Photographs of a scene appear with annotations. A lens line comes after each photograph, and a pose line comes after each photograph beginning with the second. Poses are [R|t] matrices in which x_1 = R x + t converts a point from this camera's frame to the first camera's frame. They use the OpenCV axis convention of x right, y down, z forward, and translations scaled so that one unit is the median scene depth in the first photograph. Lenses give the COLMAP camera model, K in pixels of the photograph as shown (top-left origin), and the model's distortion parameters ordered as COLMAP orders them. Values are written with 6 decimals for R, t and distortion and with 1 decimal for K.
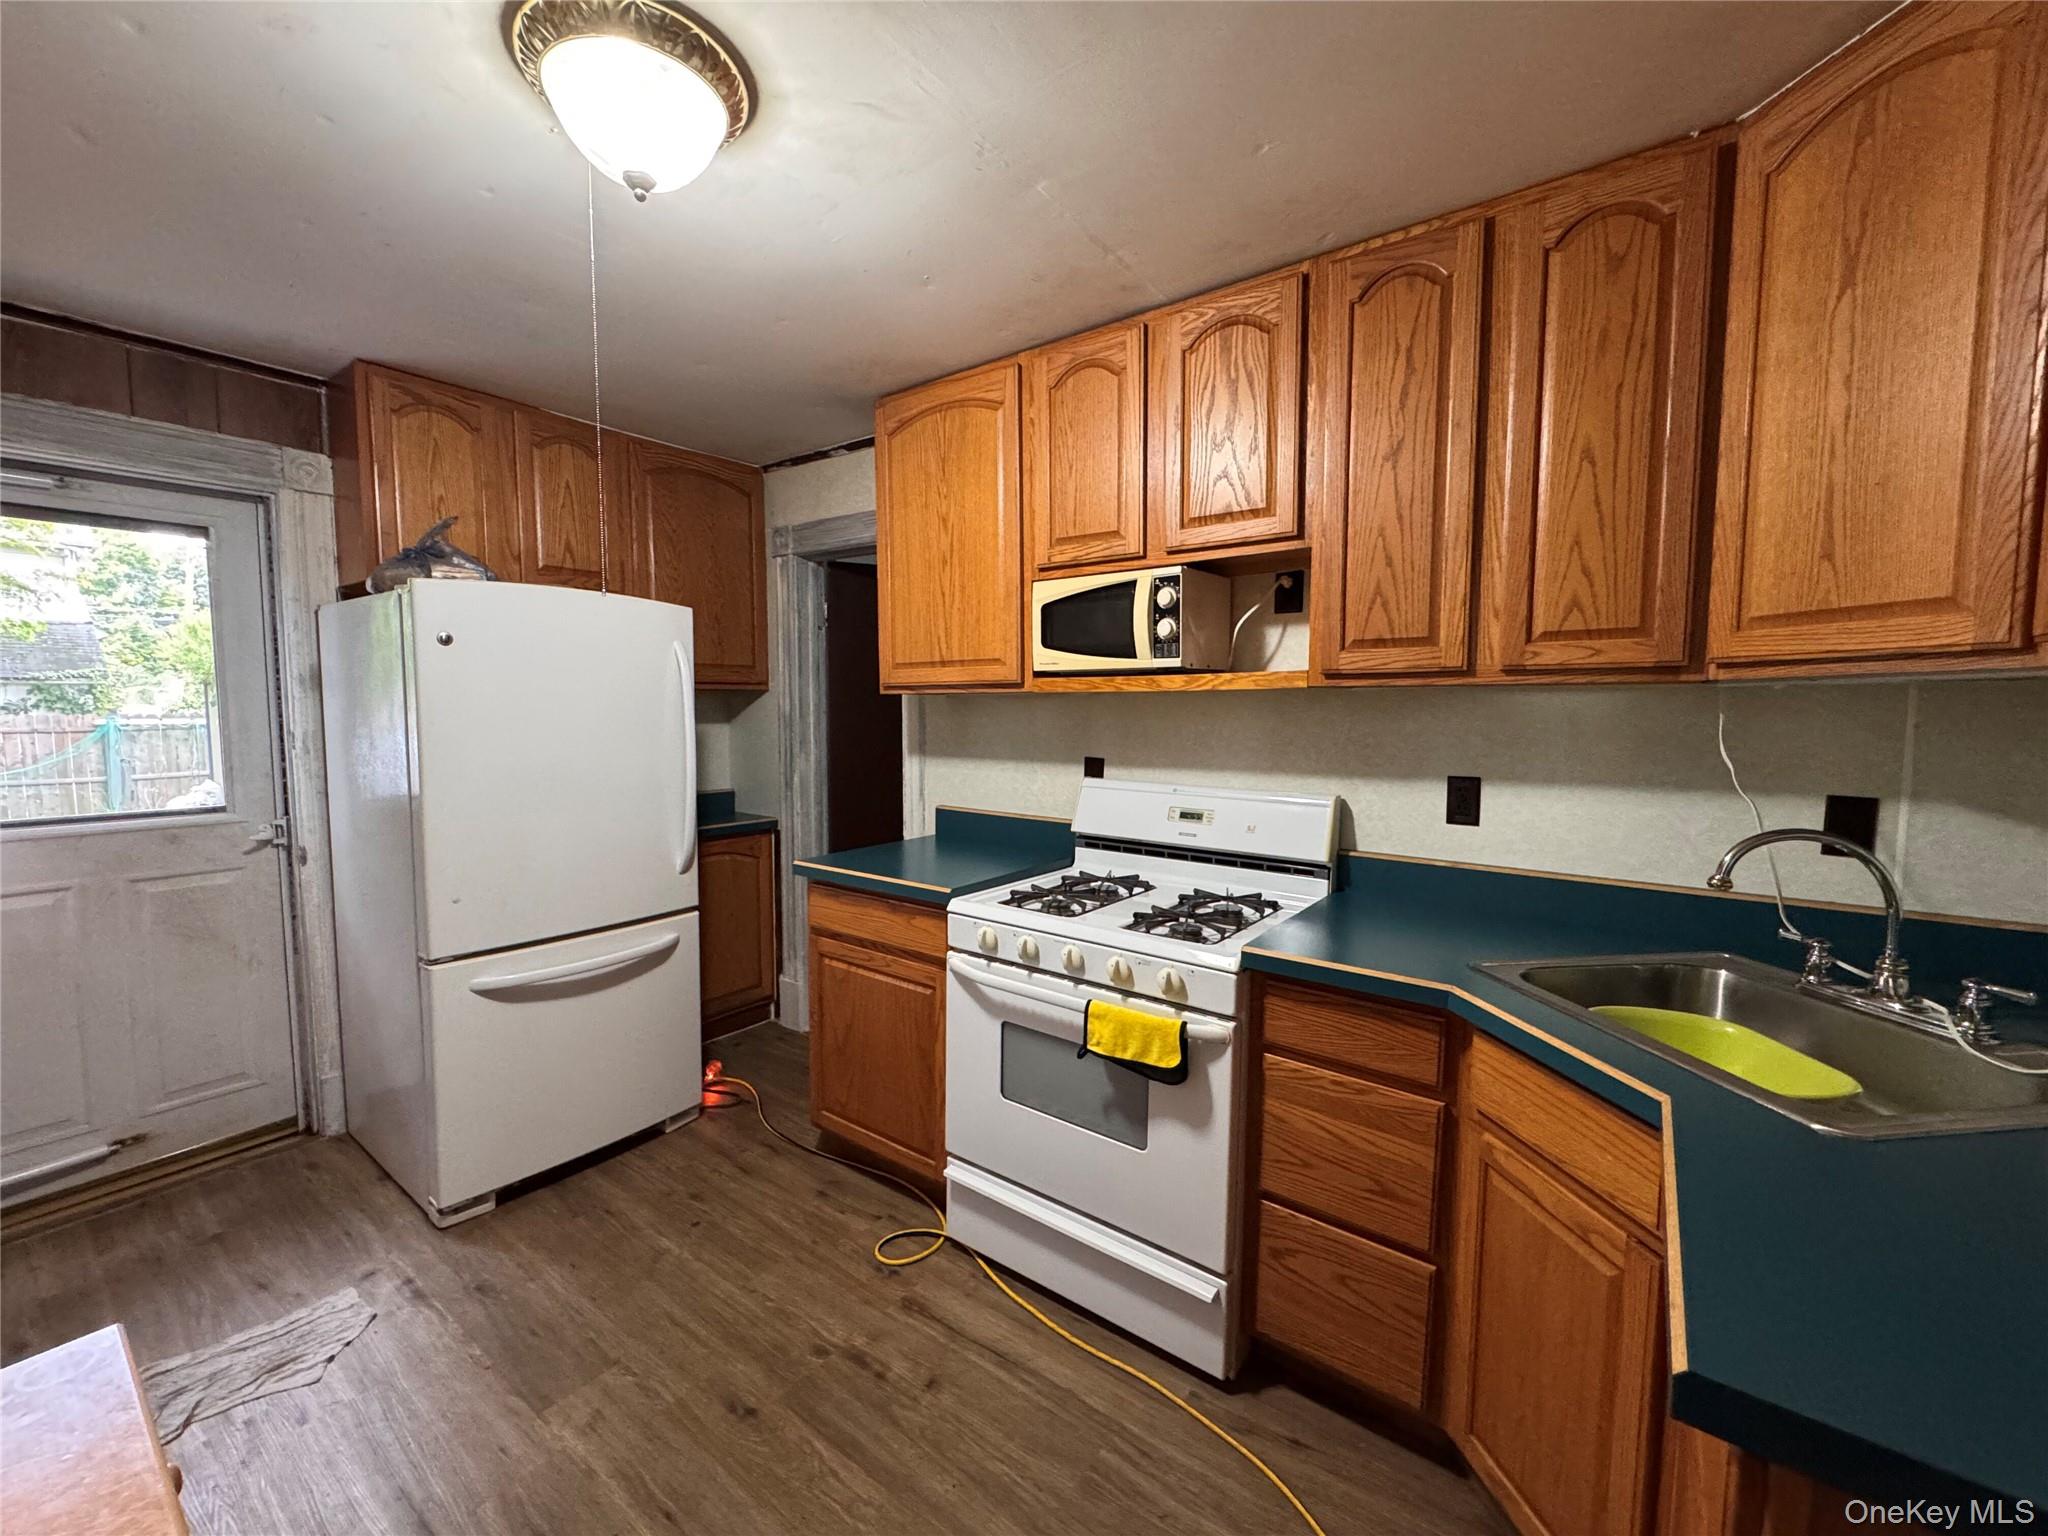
lens RADIAL K [[819.5, 0, 1019.4], [0, 819.5, 764.4], [0, 0, 1]] dist [0.000089, 0.000282]
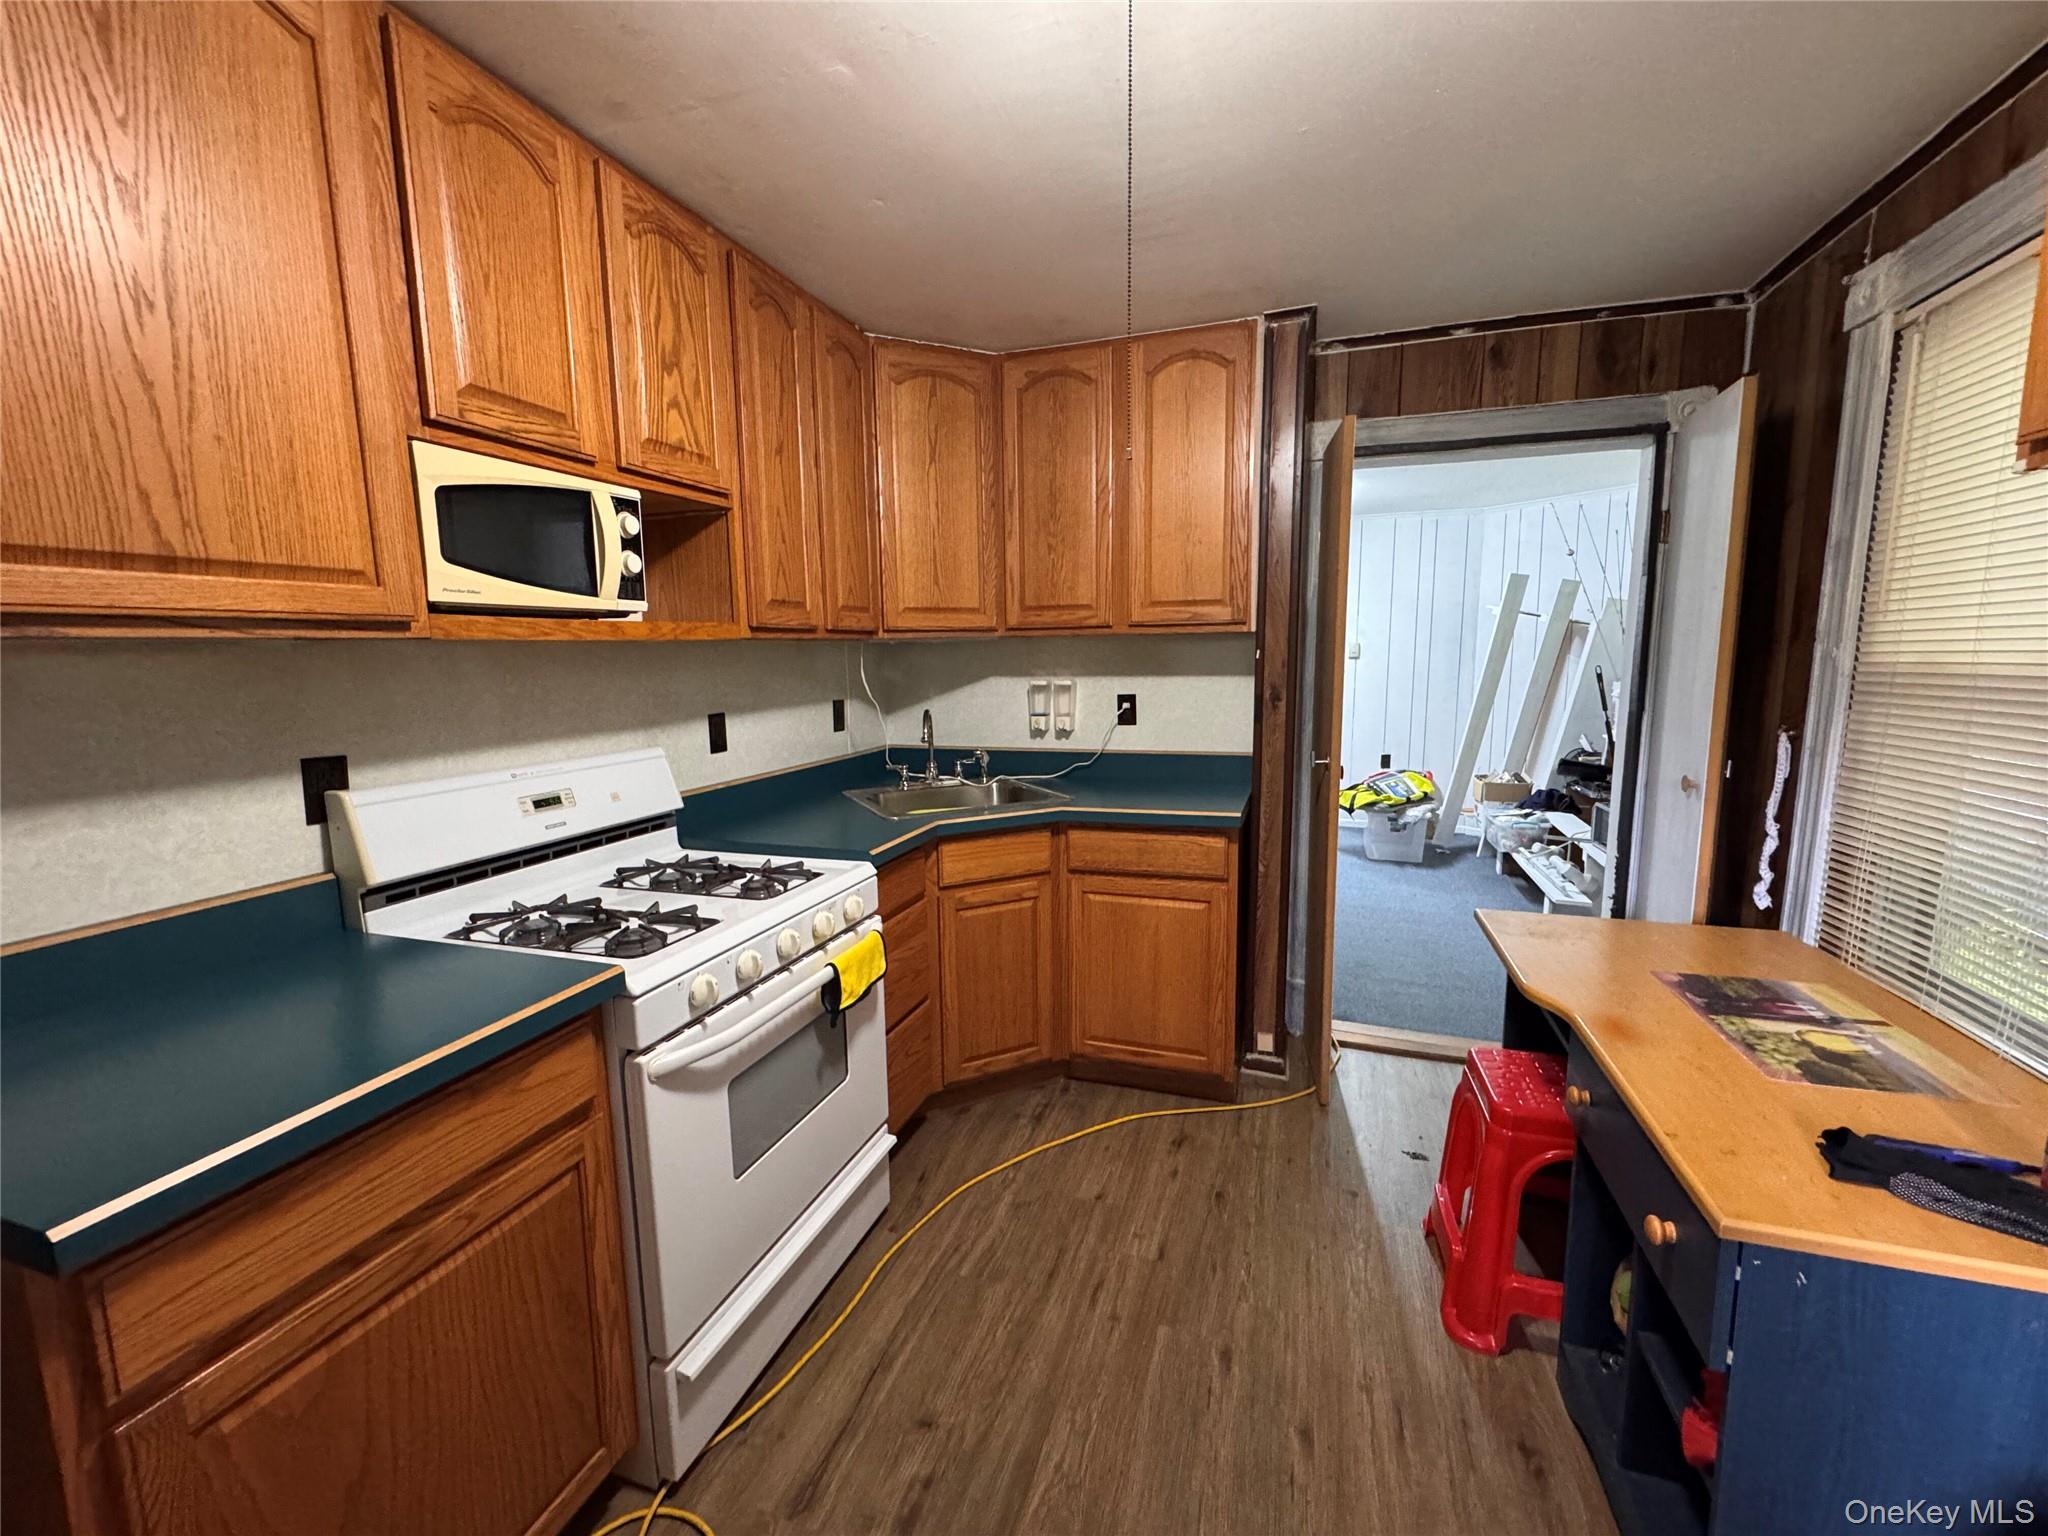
lens RADIAL K [[819.5, 0, 1024.1], [0, 819.5, 766.9], [0, 0, 1]] dist [0.000089, 0.000282]
pose [[-0.306417, -0.129349, 0.943068, -0.728703], [0.088581, 0.982551, 0.163545, -0.063652], [-0.947767, 0.133651, -0.289612, 0.875464]]
